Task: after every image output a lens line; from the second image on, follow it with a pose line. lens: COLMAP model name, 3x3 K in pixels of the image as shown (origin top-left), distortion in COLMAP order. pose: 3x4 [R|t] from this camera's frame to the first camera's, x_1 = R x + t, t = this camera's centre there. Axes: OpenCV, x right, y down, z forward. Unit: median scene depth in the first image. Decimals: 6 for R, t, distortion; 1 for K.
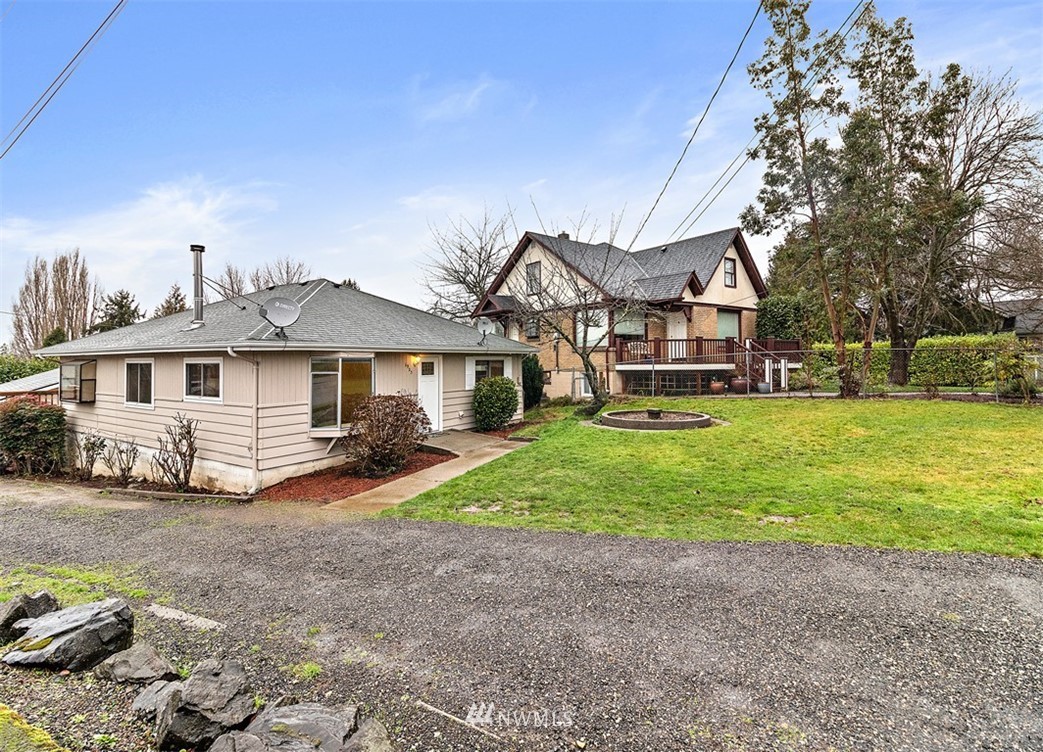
lens RADIAL K [[485.3, 0, 512.0], [0, 485.3, 356.9], [0, 0, 1]] dist [-0.000466, -0.000391]
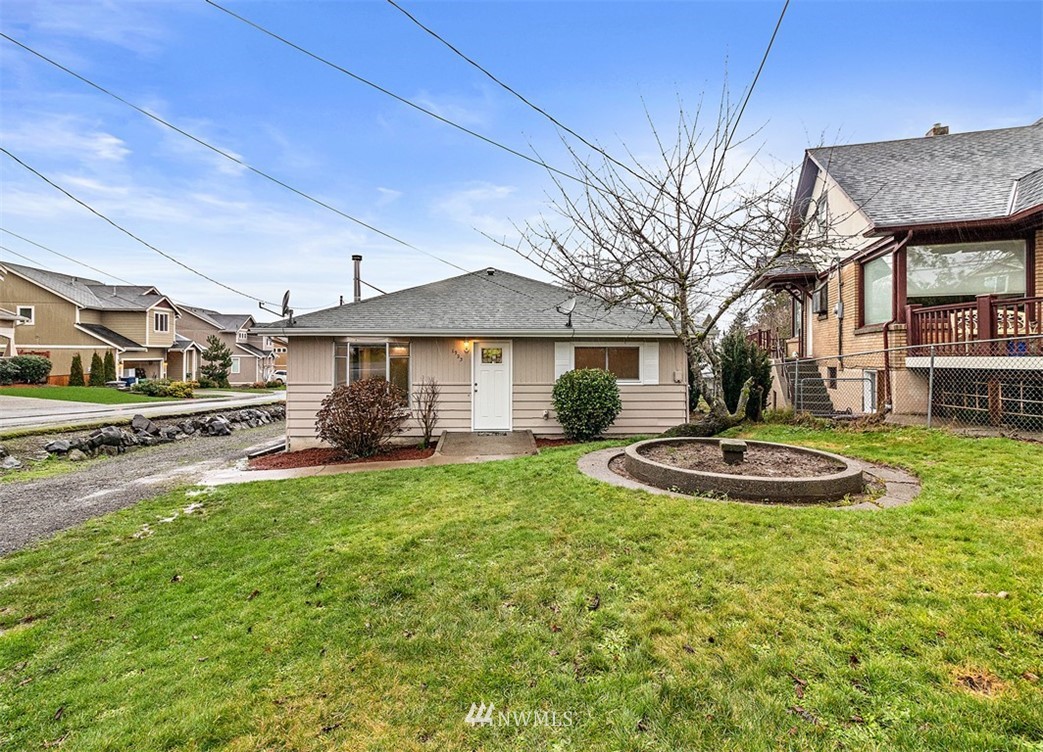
lens RADIAL K [[485.3, 0, 512.0], [0, 485.3, 356.9], [0, 0, 1]] dist [-0.000466, -0.000391]
pose [[0.588965, 0.011602, -0.808075, 0.449285], [-0.001279, 0.999909, 0.013424, 0.011428], [0.808158, -0.006872, 0.588926, 0.427626]]
